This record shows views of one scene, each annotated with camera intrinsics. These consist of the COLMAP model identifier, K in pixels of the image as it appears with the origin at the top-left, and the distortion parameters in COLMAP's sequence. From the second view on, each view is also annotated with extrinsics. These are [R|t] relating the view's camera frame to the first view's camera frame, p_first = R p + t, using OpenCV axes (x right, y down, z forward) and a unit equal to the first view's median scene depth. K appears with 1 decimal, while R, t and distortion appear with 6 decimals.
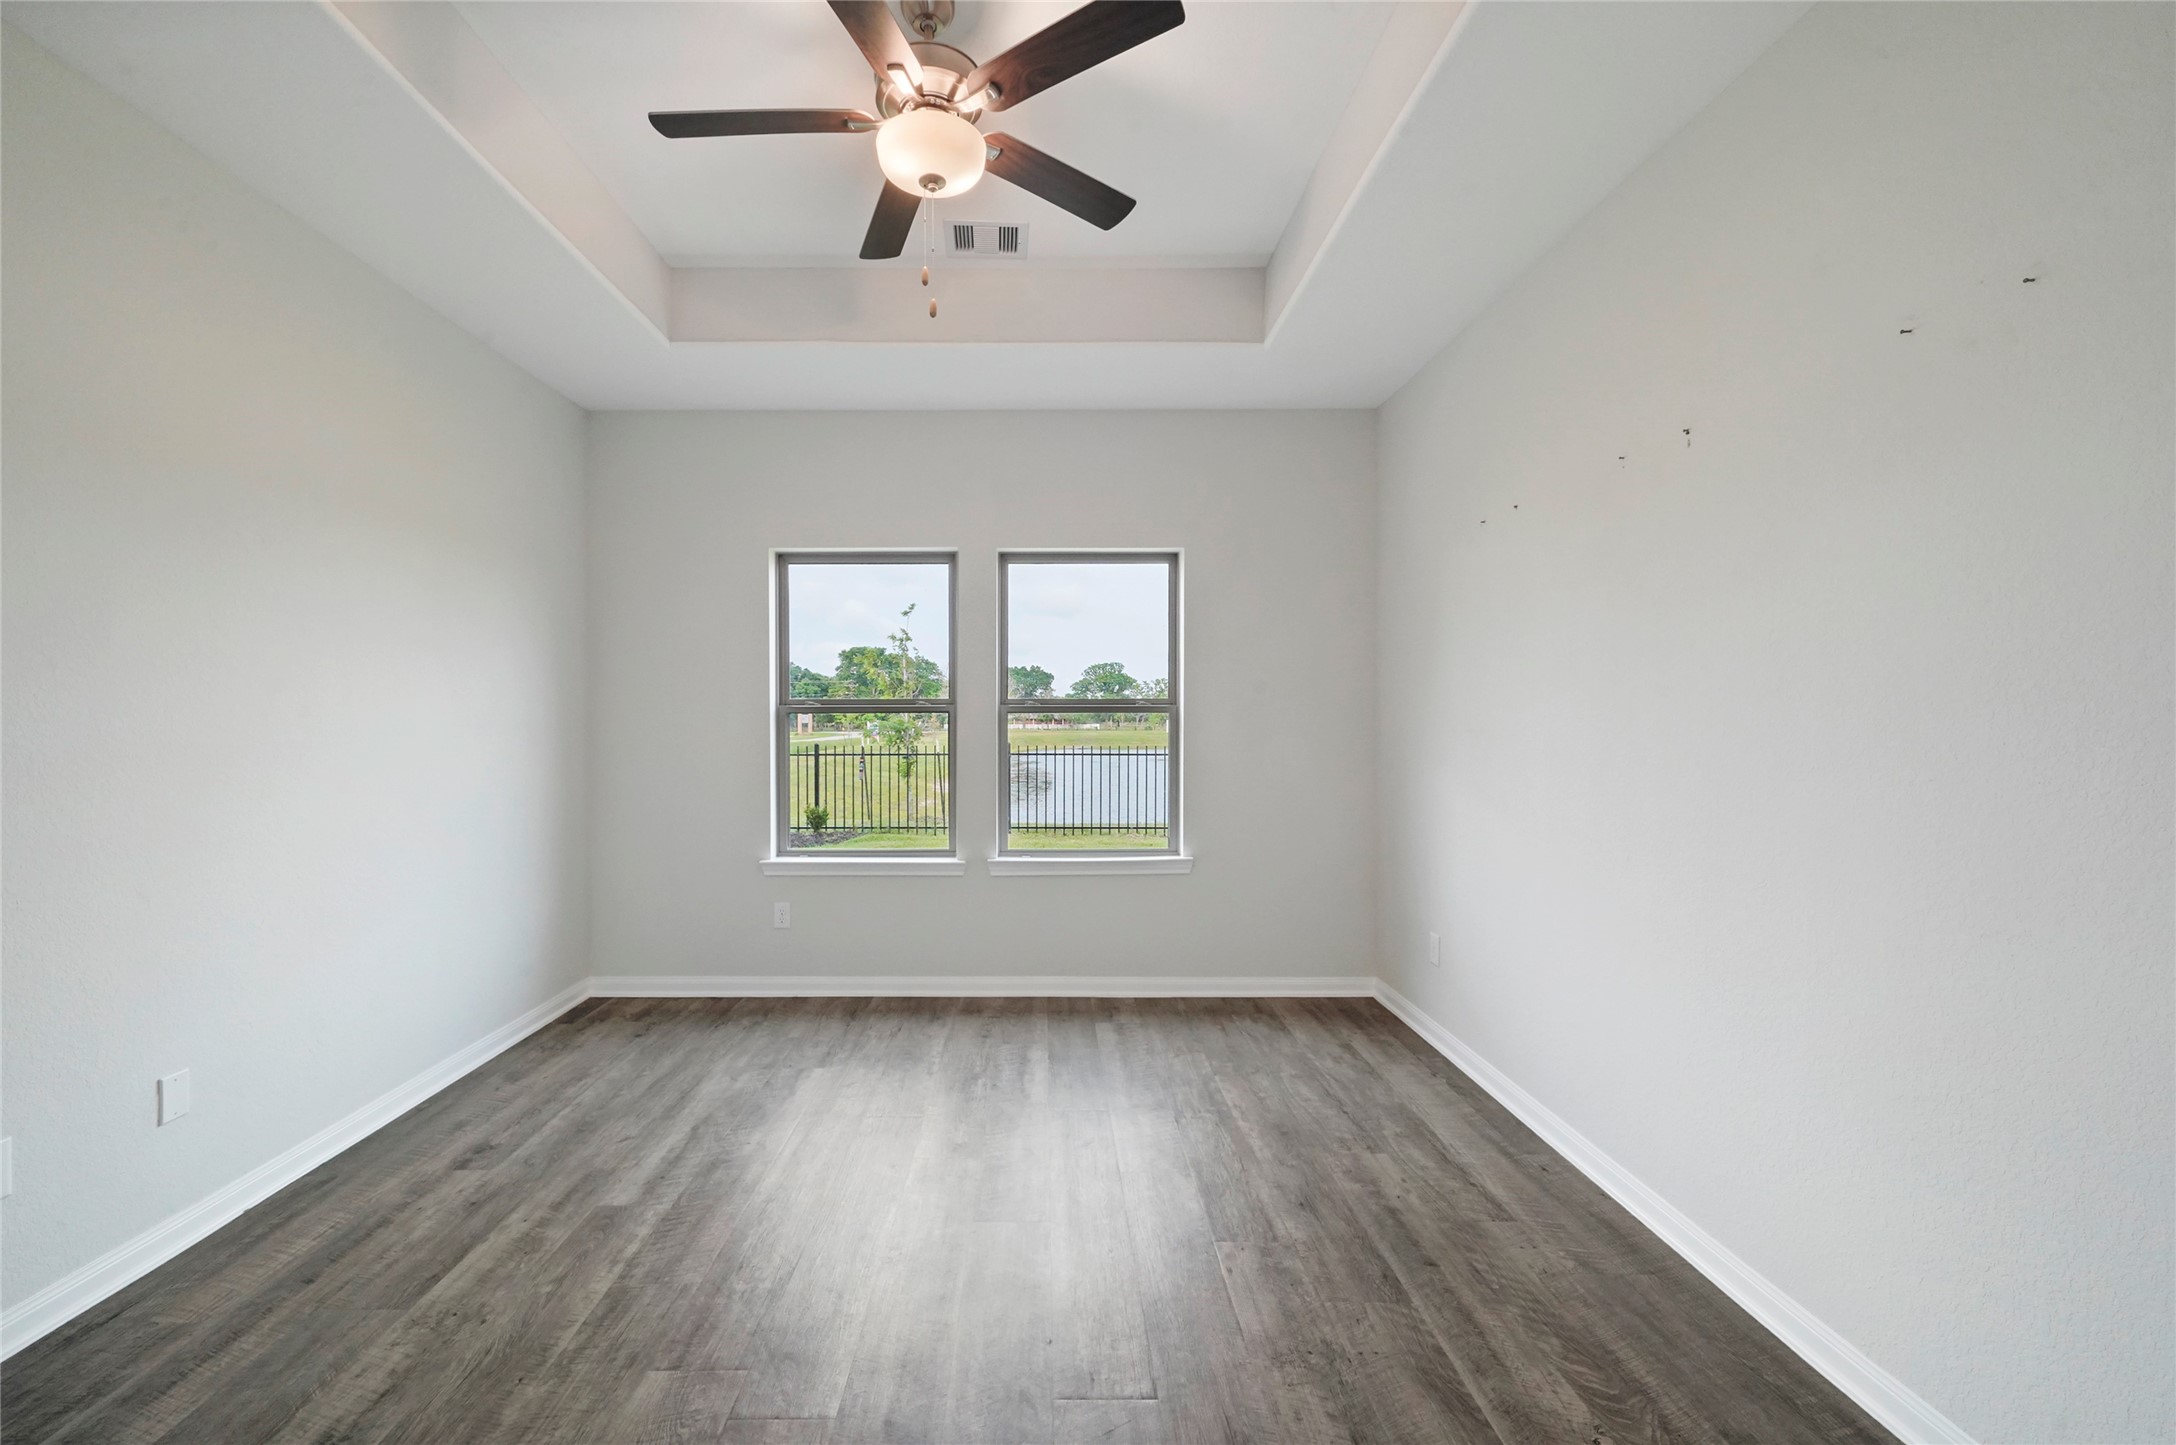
lens RADIAL K [[861.2, 0, 1088.0], [0, 861.2, 722.5], [0, 0, 1]] dist [0.011332, -0.000246]
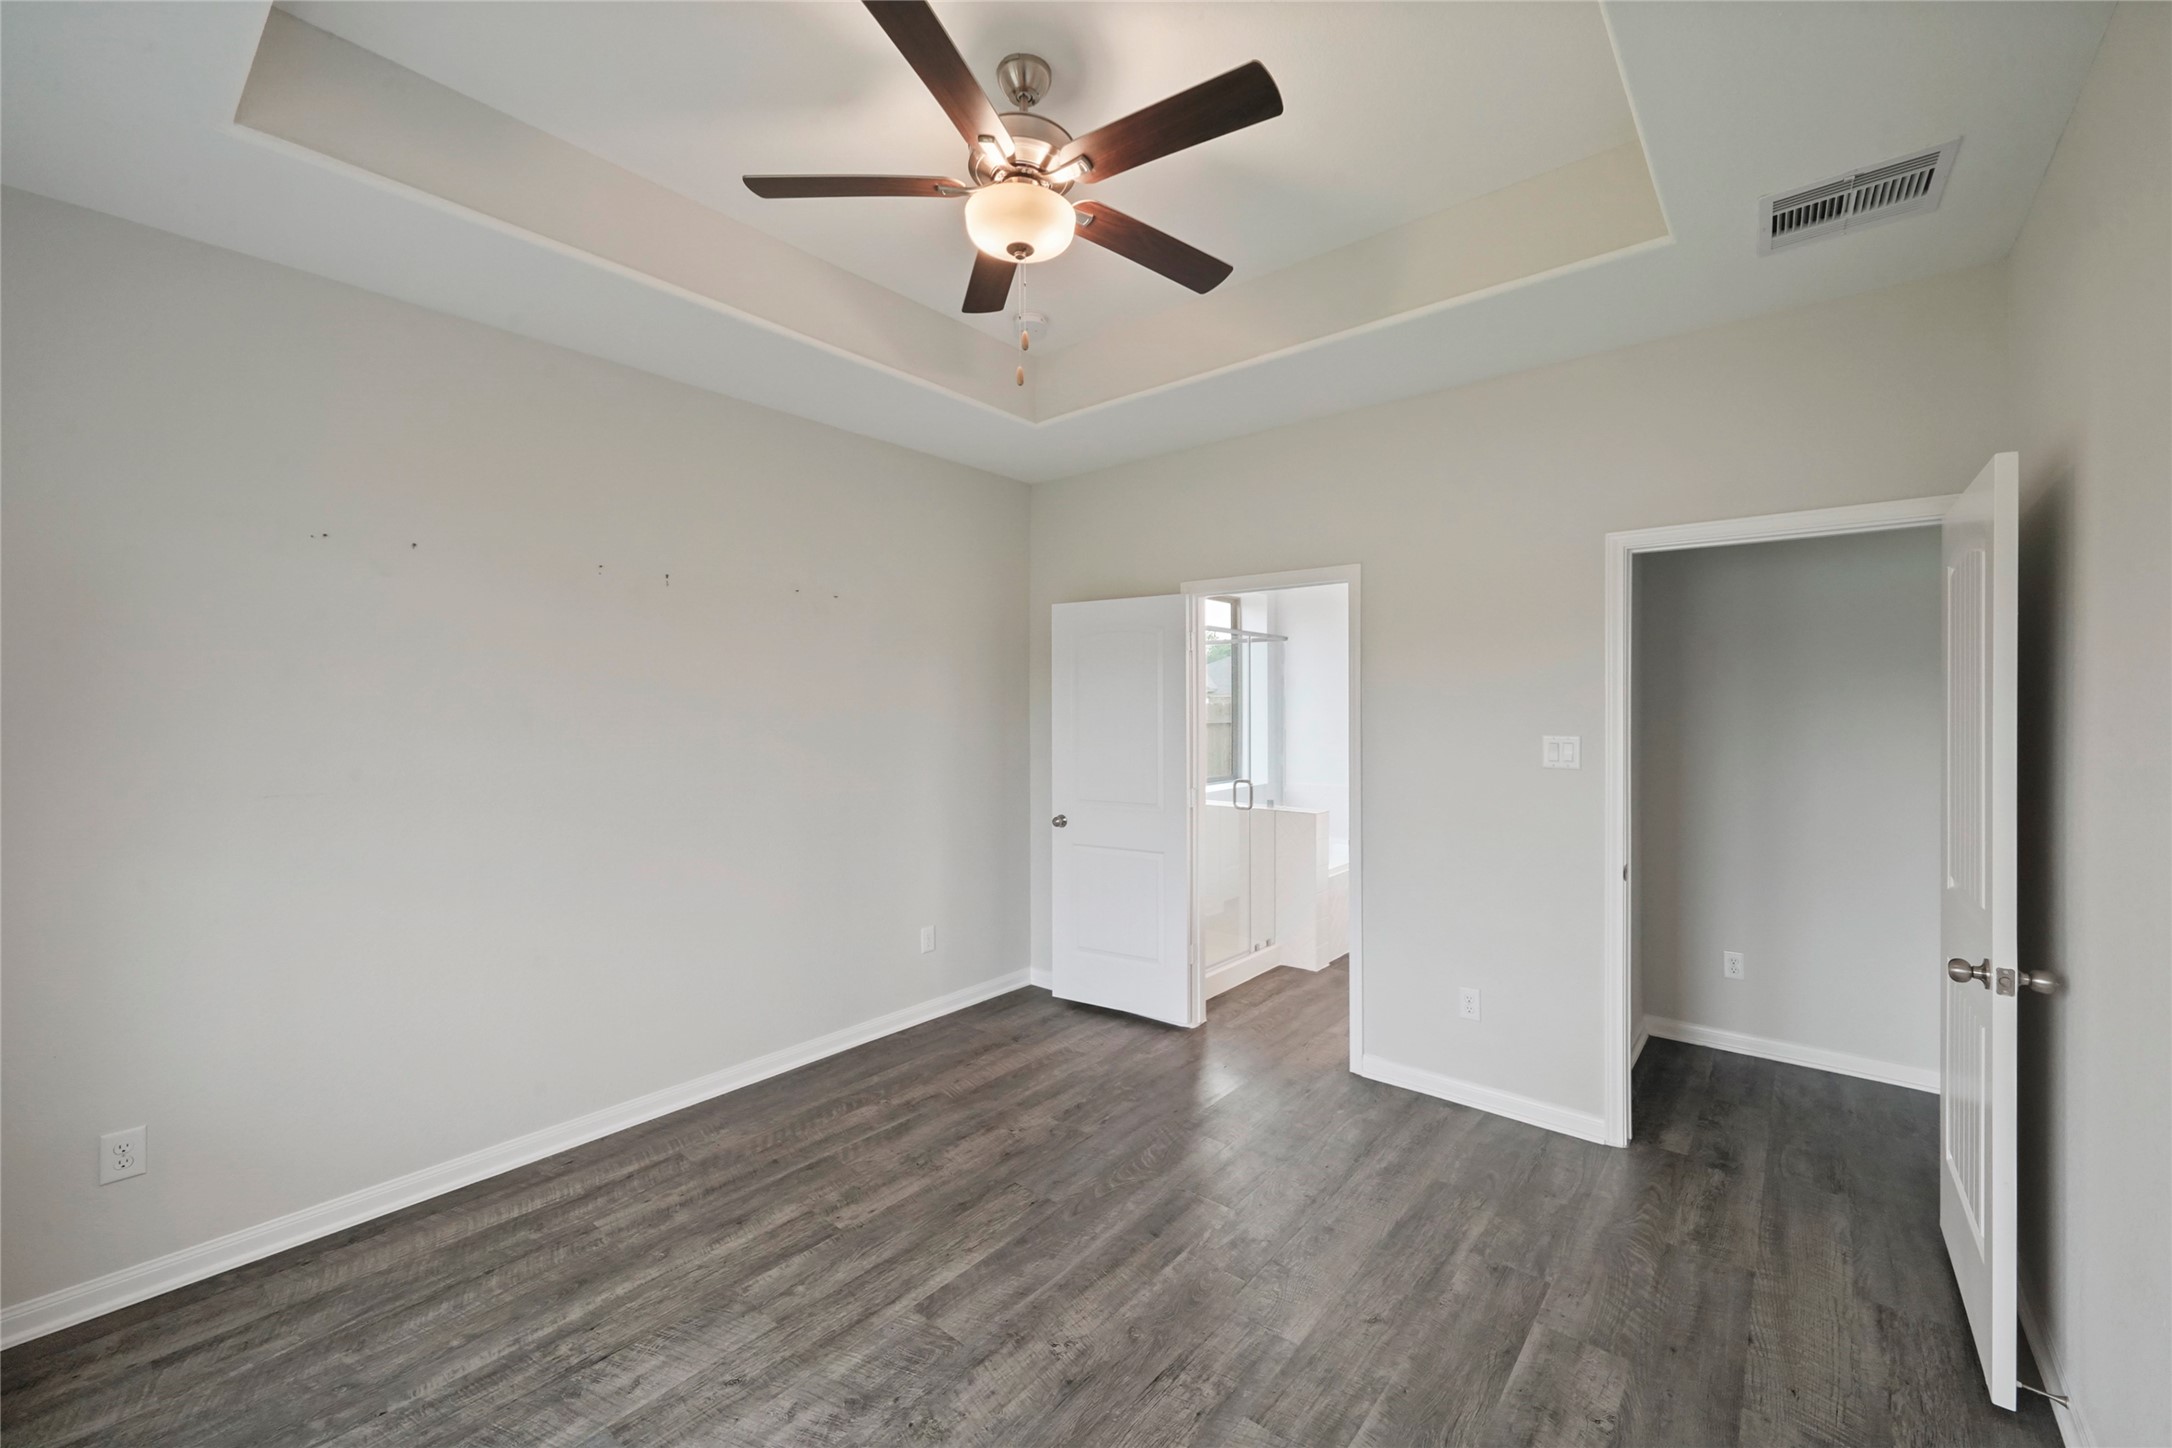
lens RADIAL K [[859.6, 0, 1086.0], [0, 859.6, 724.0], [0, 0, 1]] dist [0.011332, -0.000246]
pose [[-0.747439, -0.001463, 0.664329, -0.518802], [0.004334, 0.999966, 0.007078, -0.043379], [-0.664316, 0.008170, -0.747407, 0.999393]]
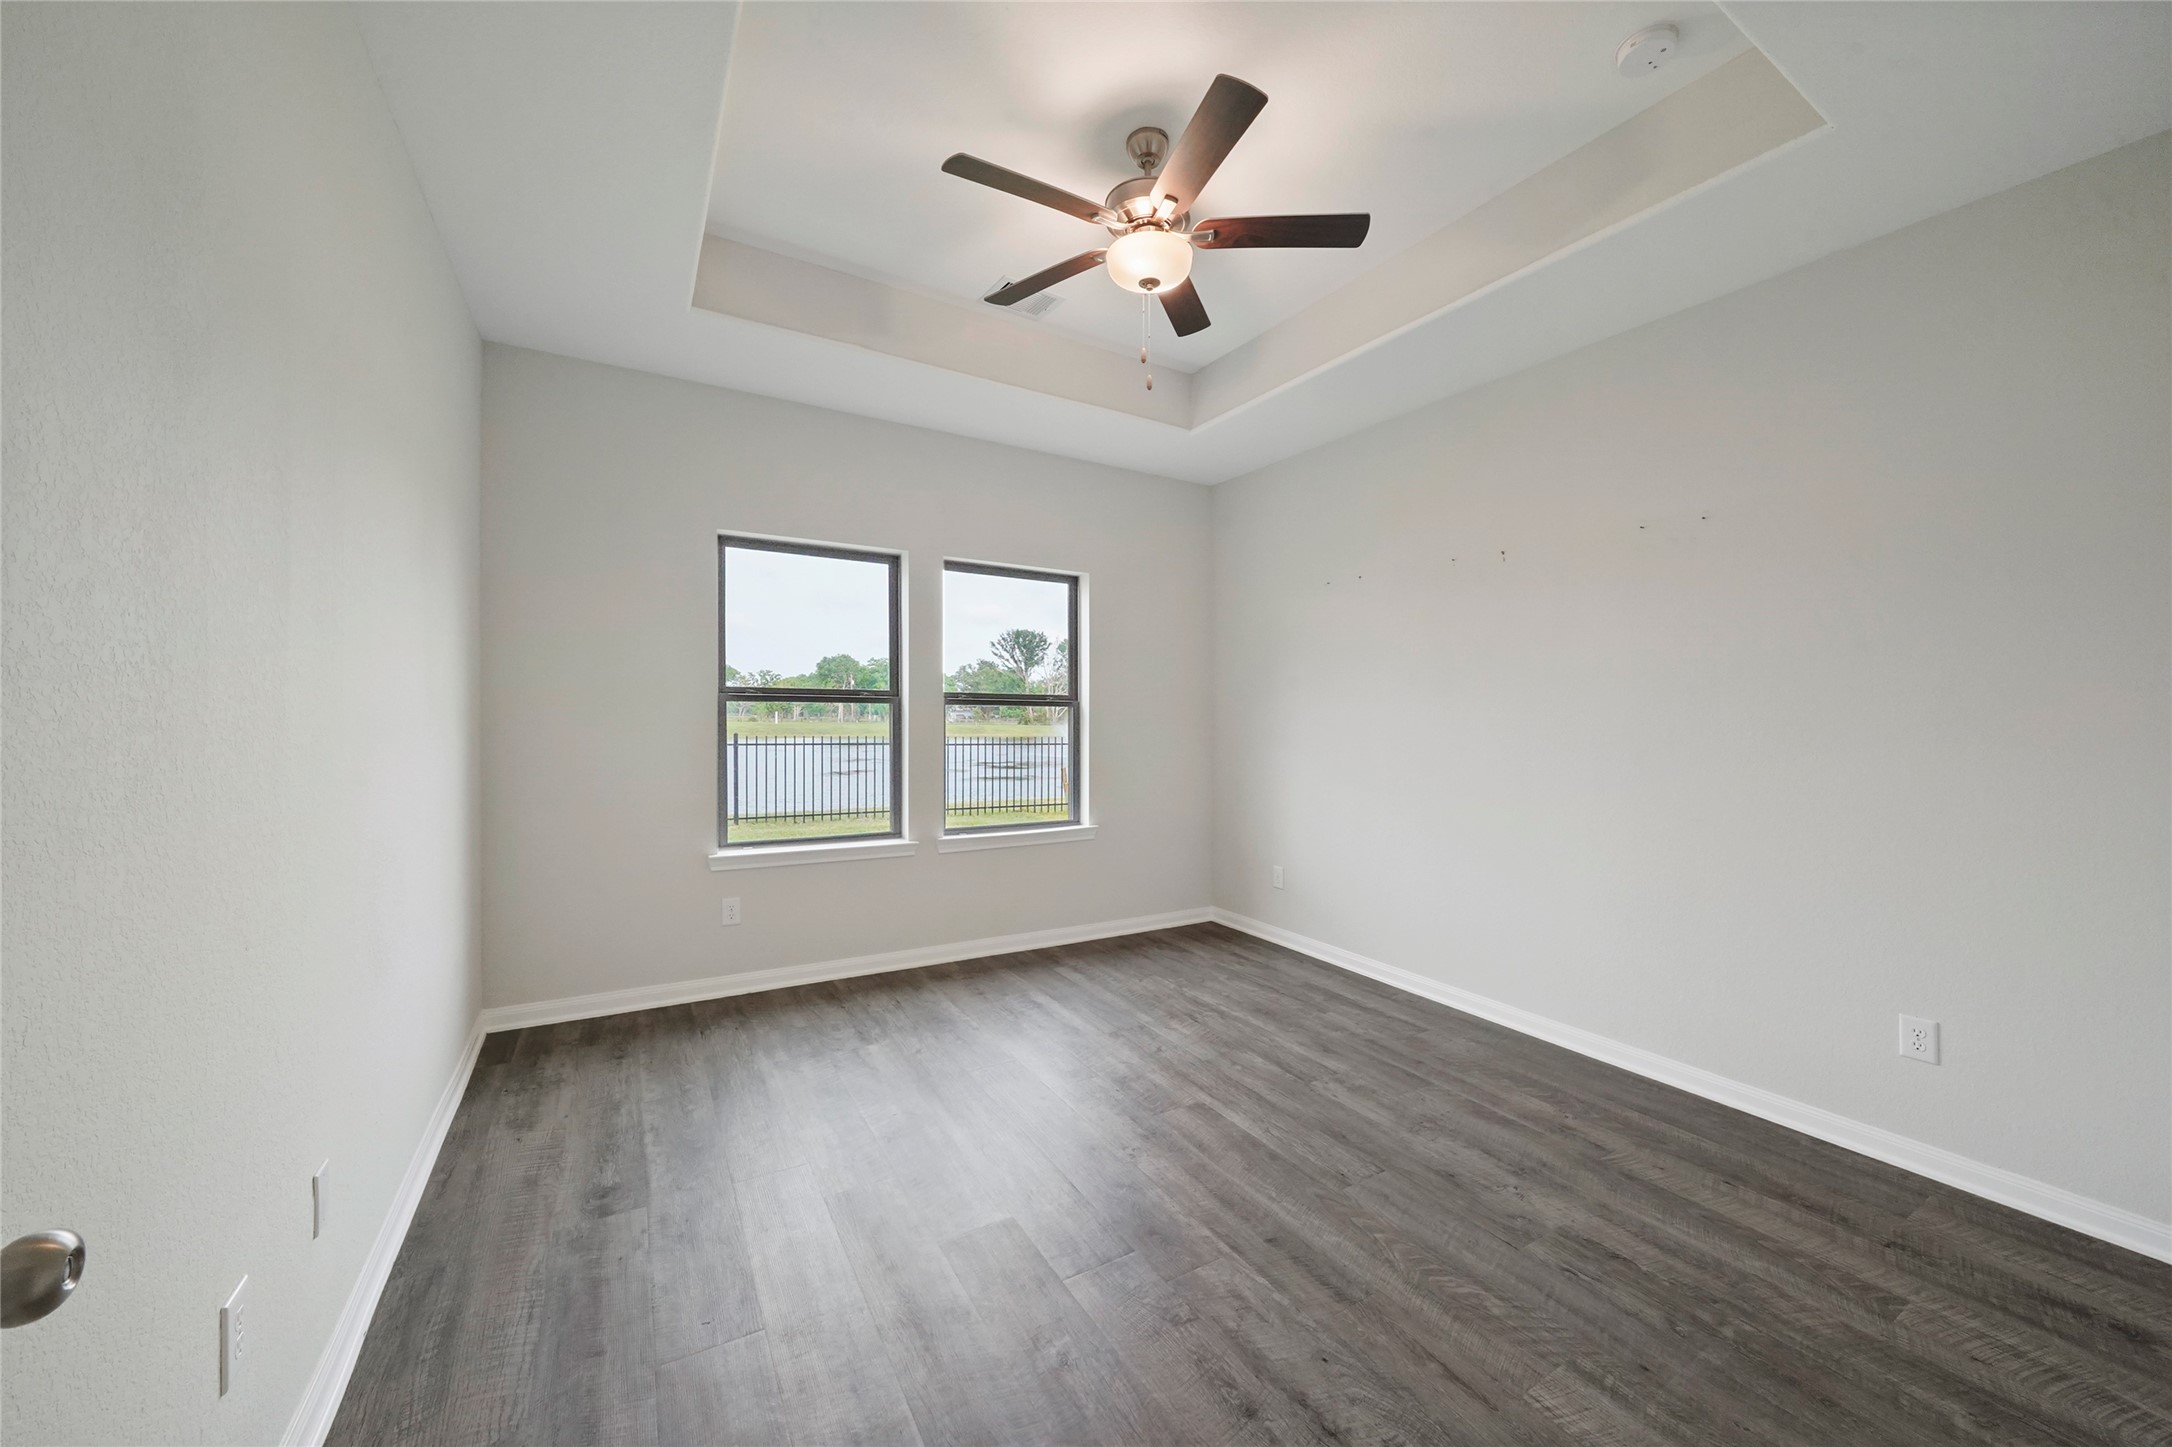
lens RADIAL K [[777.9, 0, 1120.3], [0, 777.9, 707.0], [0, 0, 1]] dist [-0.000722, -0.000091]
pose [[0.857308, 0.016875, 0.514527, -0.485296], [-0.013926, 0.999857, -0.009587, -0.002936], [-0.514615, 0.001054, 0.857421, 0.035117]]
